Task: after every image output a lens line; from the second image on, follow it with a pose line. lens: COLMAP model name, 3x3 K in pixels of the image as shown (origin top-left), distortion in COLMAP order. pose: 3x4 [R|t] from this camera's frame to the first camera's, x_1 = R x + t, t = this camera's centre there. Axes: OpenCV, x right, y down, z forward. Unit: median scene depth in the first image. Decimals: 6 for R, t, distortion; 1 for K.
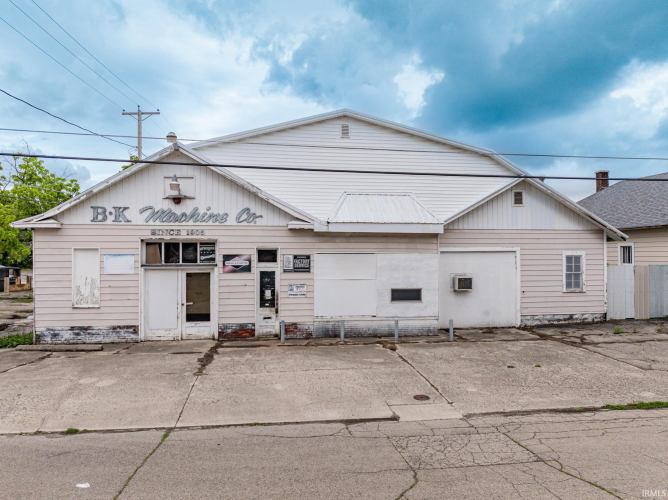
lens RADIAL K [[487.5, 0, 334.0], [0, 487.5, 250.0], [0, 0, 1]] dist [-0.006581, -0.001590]
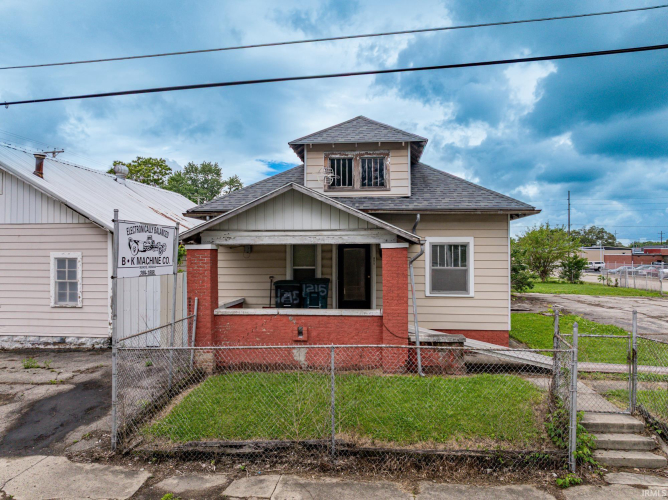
lens RADIAL K [[487.5, 0, 334.0], [0, 487.5, 250.0], [0, 0, 1]] dist [-0.006581, -0.001590]
pose [[0.975093, 0.008086, -0.221649, 1.055081], [-0.009321, 0.999946, -0.004529, -0.001027], [0.221600, 0.006482, 0.975116, 0.365336]]
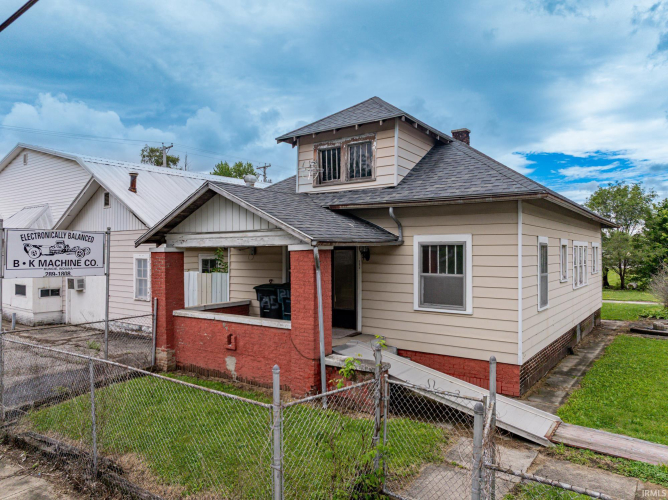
lens RADIAL K [[487.5, 0, 334.0], [0, 487.5, 250.0], [0, 0, 1]] dist [-0.006581, -0.001590]
pose [[0.714756, 0.005991, -0.699348, 1.352964], [-0.006045, 0.999979, 0.002389, -0.008359], [0.699348, 0.002520, 0.714777, 0.614479]]
